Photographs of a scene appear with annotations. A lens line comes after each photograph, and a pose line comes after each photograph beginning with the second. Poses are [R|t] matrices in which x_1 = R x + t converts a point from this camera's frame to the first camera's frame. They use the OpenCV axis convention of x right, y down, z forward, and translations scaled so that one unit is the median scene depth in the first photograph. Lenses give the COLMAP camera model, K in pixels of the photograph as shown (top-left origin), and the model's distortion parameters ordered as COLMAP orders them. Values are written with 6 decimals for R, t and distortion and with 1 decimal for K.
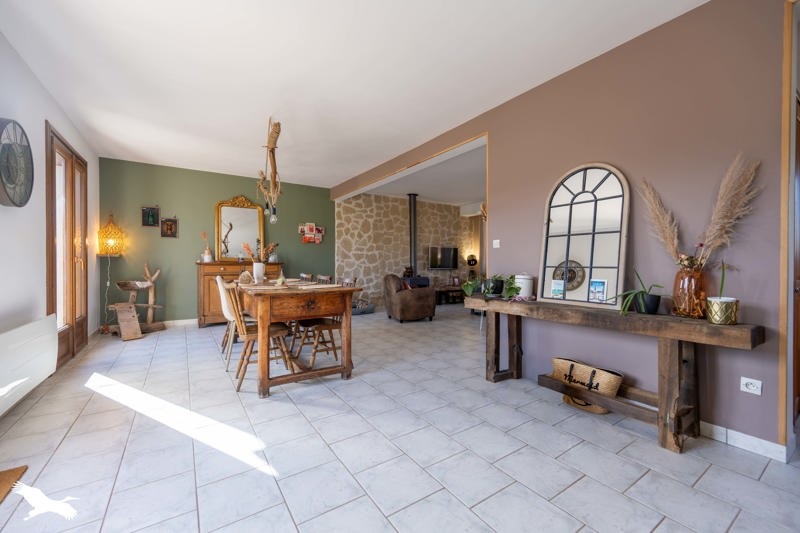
lens RADIAL K [[330.4, 0, 401.2], [0, 330.4, 264.4], [0, 0, 1]] dist [-0.000505, -0.000089]
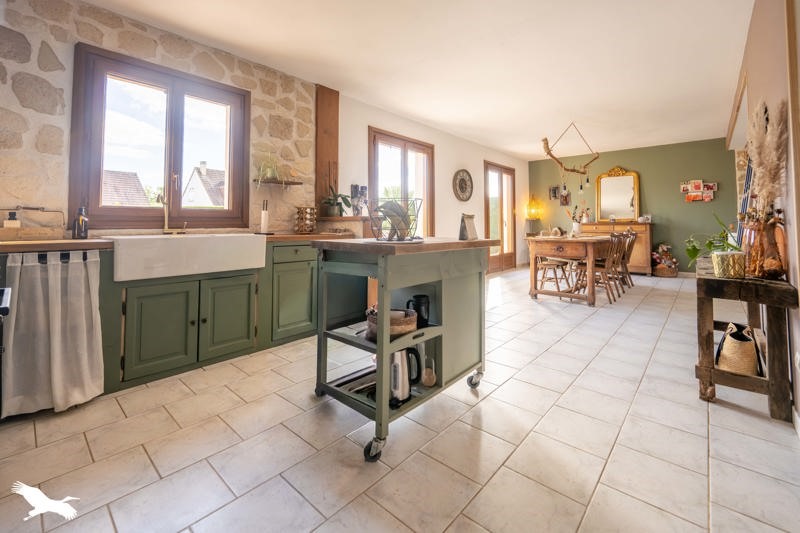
lens RADIAL K [[330.4, 0, 401.3], [0, 330.4, 267.4], [0, 0, 1]] dist [-0.000505, -0.000089]
pose [[0.246556, 0.122739, -0.961325, 0.546116], [-0.003359, 0.992050, 0.125800, 0.007064], [0.969123, -0.027788, 0.245008, -0.061439]]
